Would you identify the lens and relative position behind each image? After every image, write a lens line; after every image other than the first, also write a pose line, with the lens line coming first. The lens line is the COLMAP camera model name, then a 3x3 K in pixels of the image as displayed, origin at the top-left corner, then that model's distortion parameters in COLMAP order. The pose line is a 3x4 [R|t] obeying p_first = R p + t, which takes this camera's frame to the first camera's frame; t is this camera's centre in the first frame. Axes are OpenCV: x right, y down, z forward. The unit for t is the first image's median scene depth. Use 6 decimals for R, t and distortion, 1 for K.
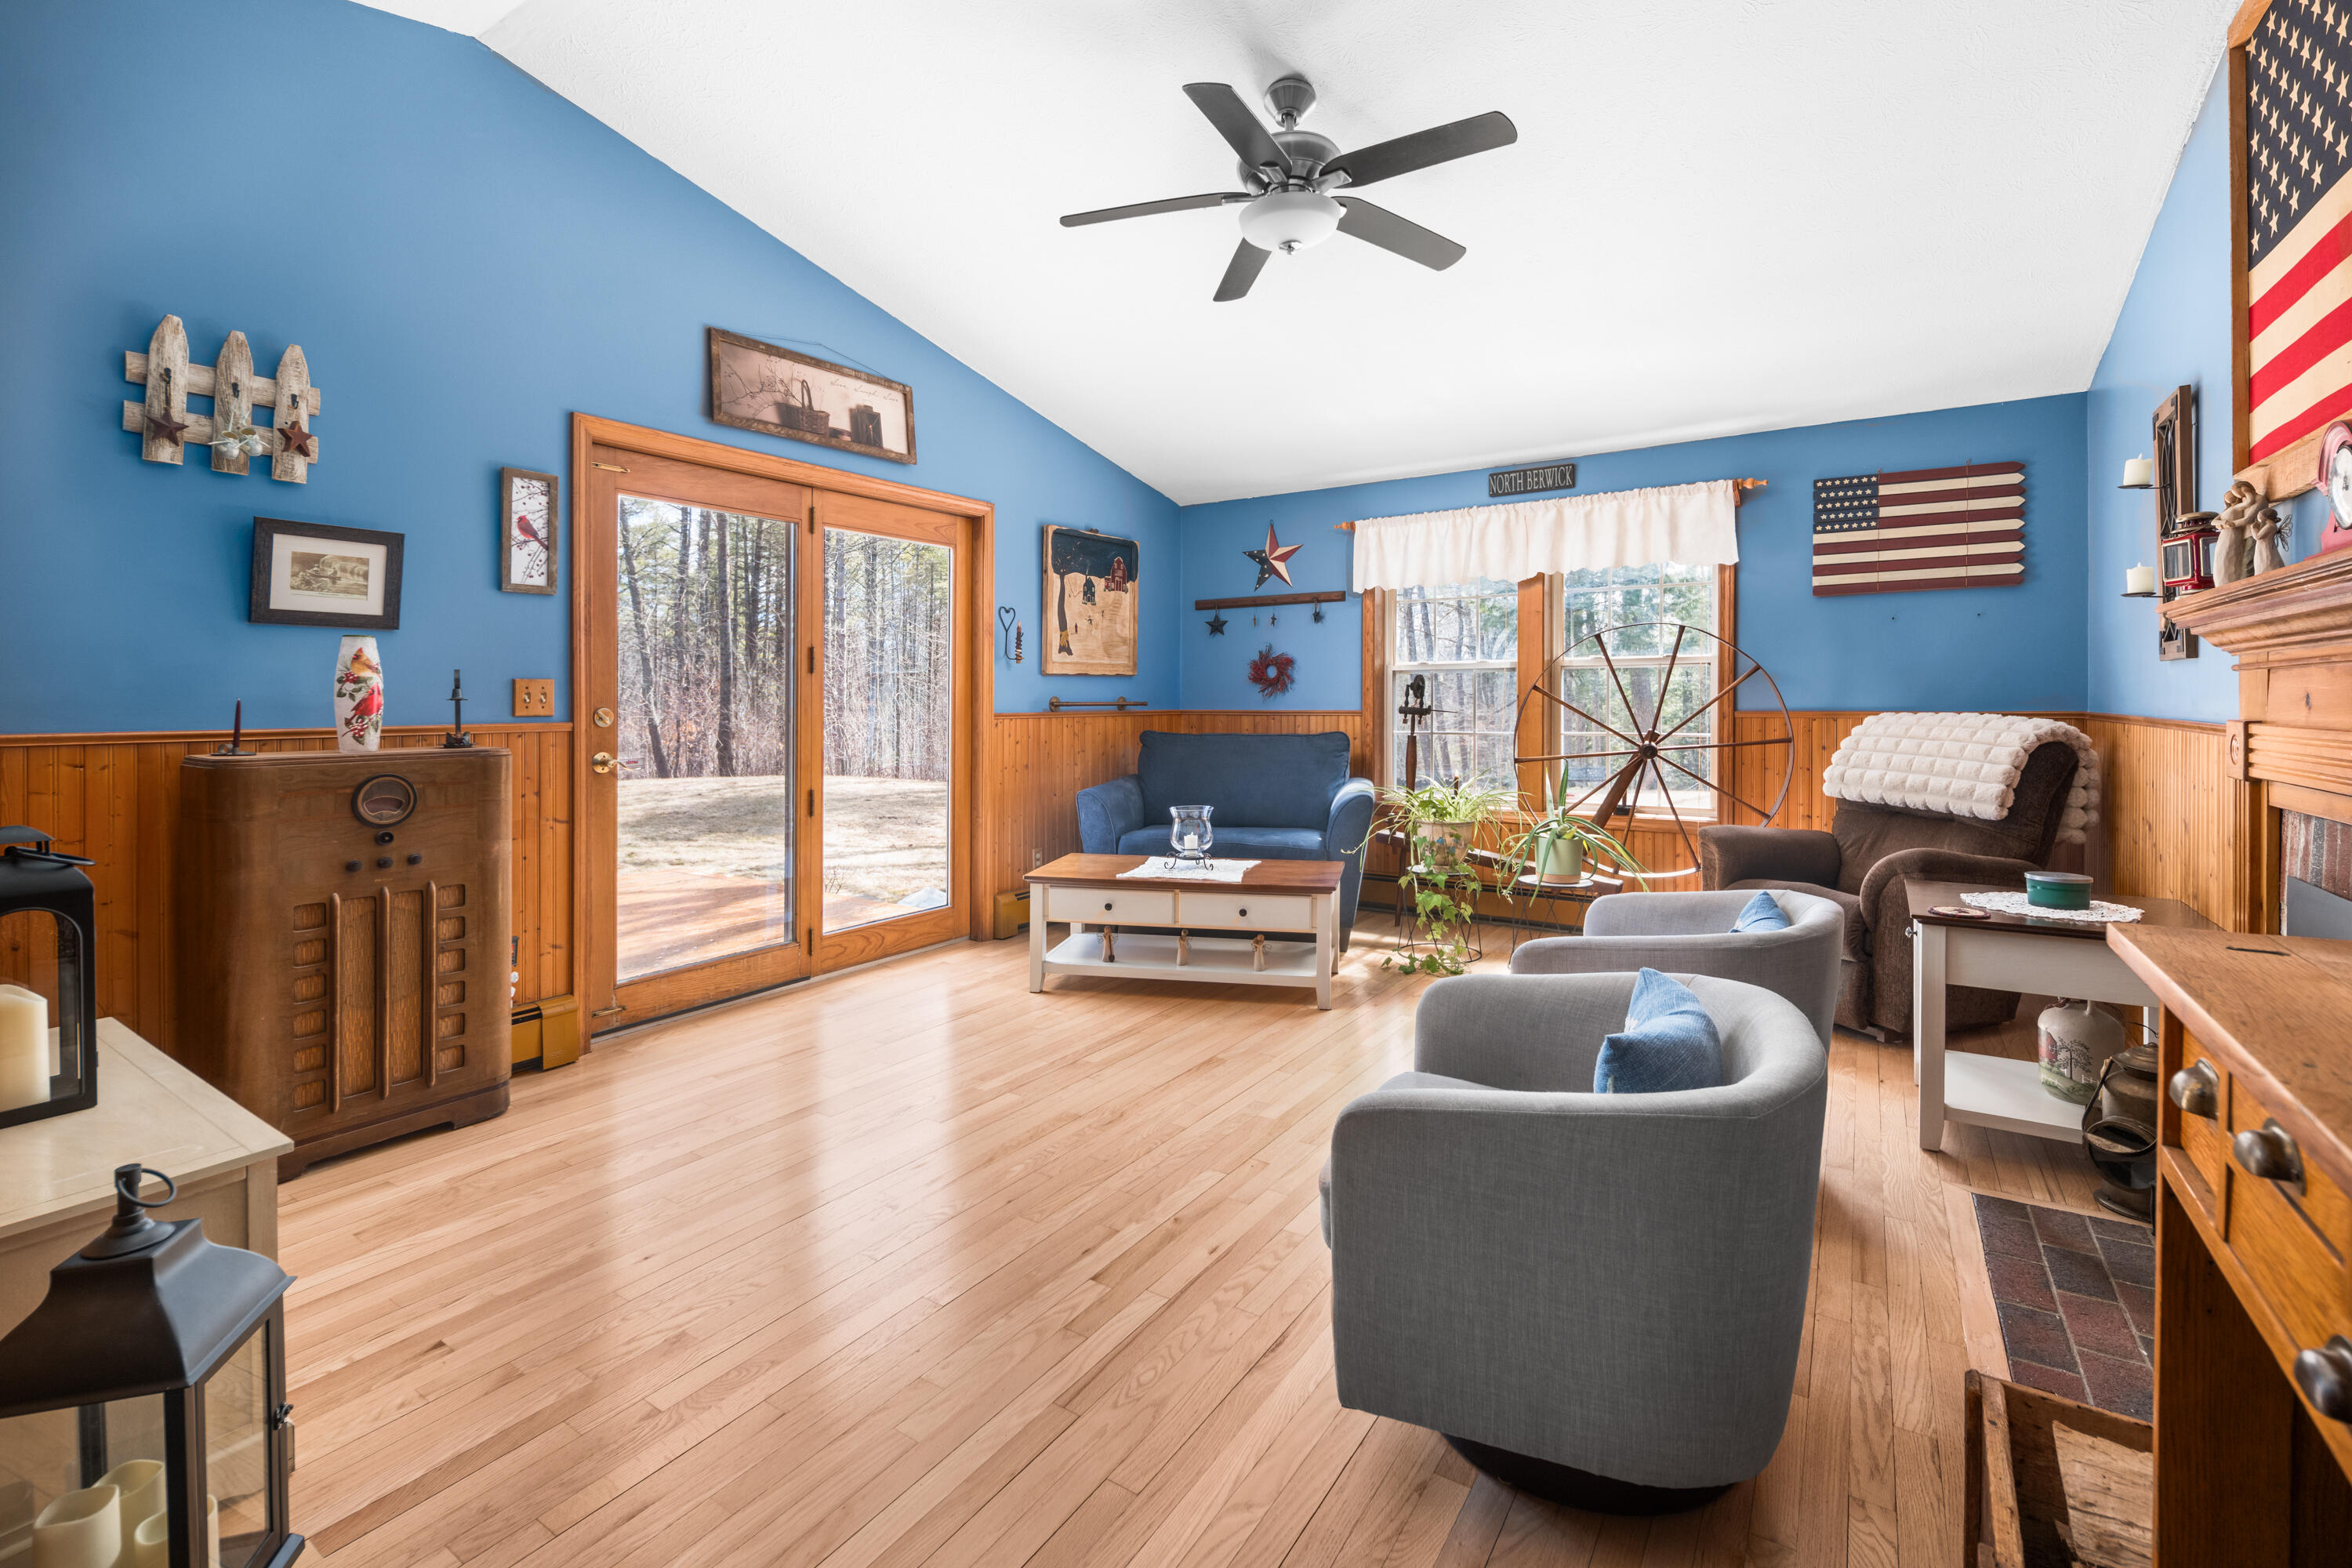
lens RADIAL K [[1023.1, 0, 1214.8], [0, 1023.1, 706.6], [0, 0, 1]] dist [-0.002929, -0.000220]
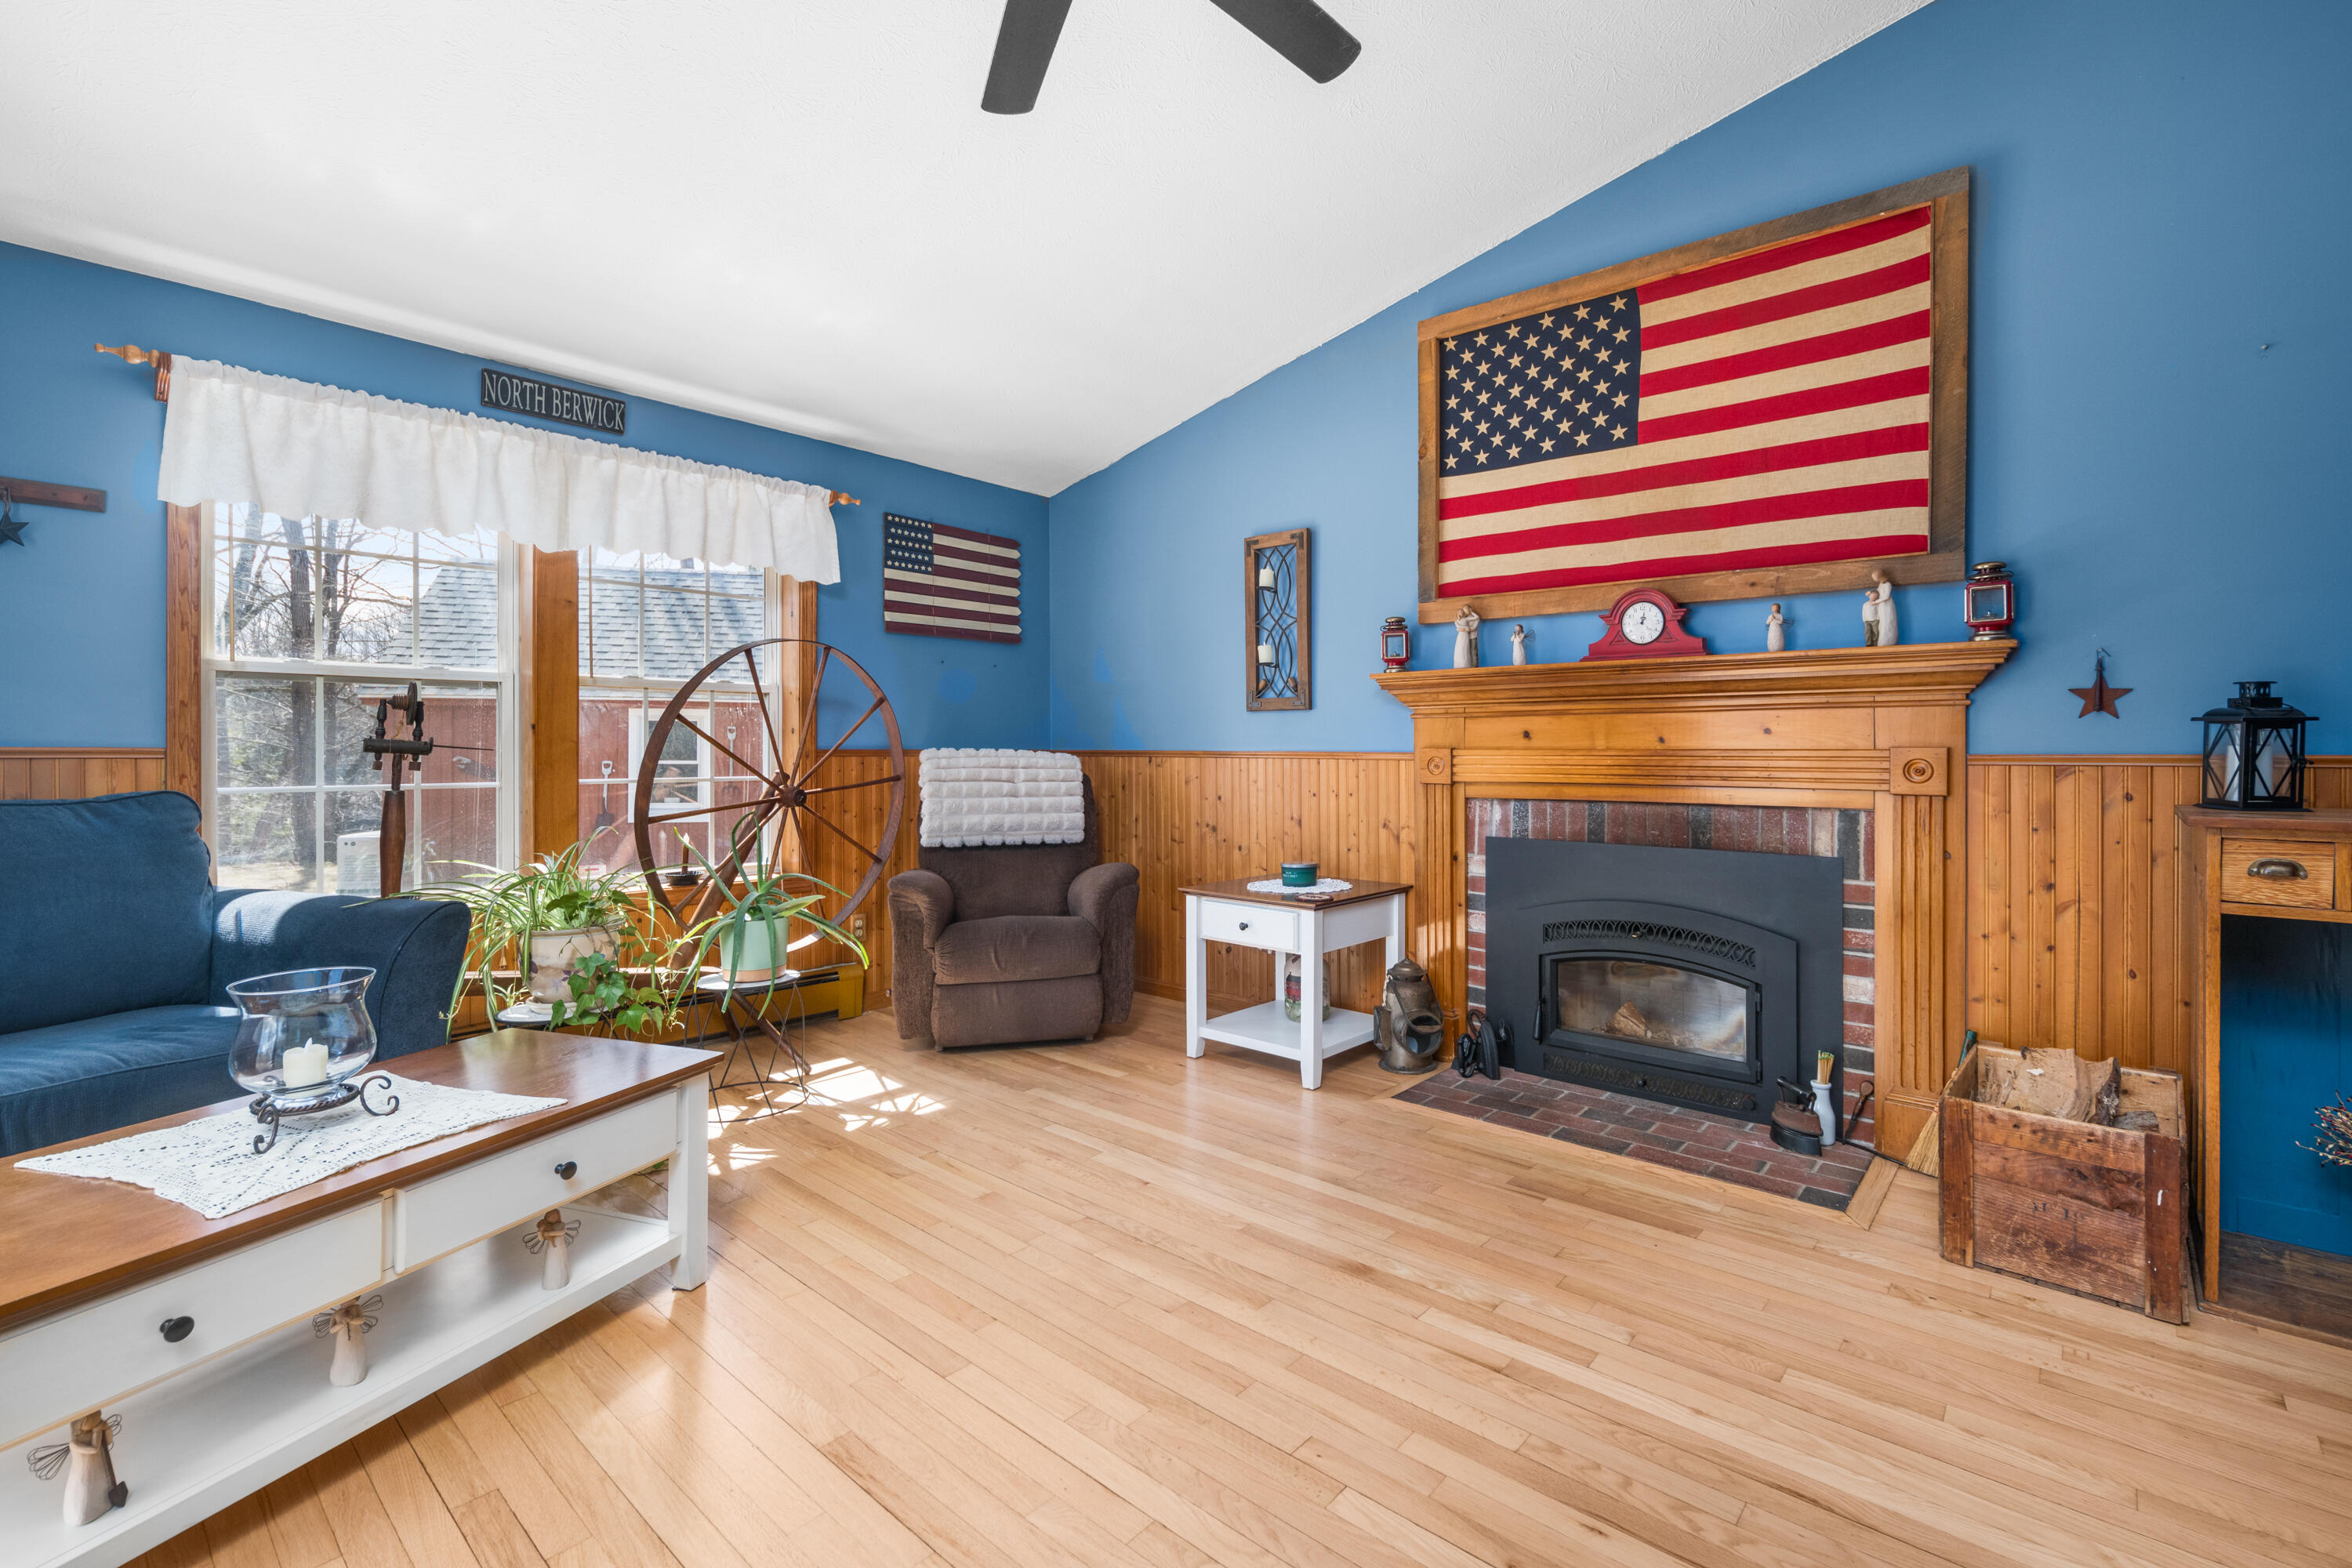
lens RADIAL K [[1023.1, 0, 1196.1], [0, 1023.1, 758.5], [0, 0, 1]] dist [-0.002929, -0.000220]
pose [[0.142740, -0.003064, 0.989756, -0.337362], [0.004681, 0.999986, 0.002421, 0.012542], [-0.989749, 0.004288, 0.142752, 0.563090]]
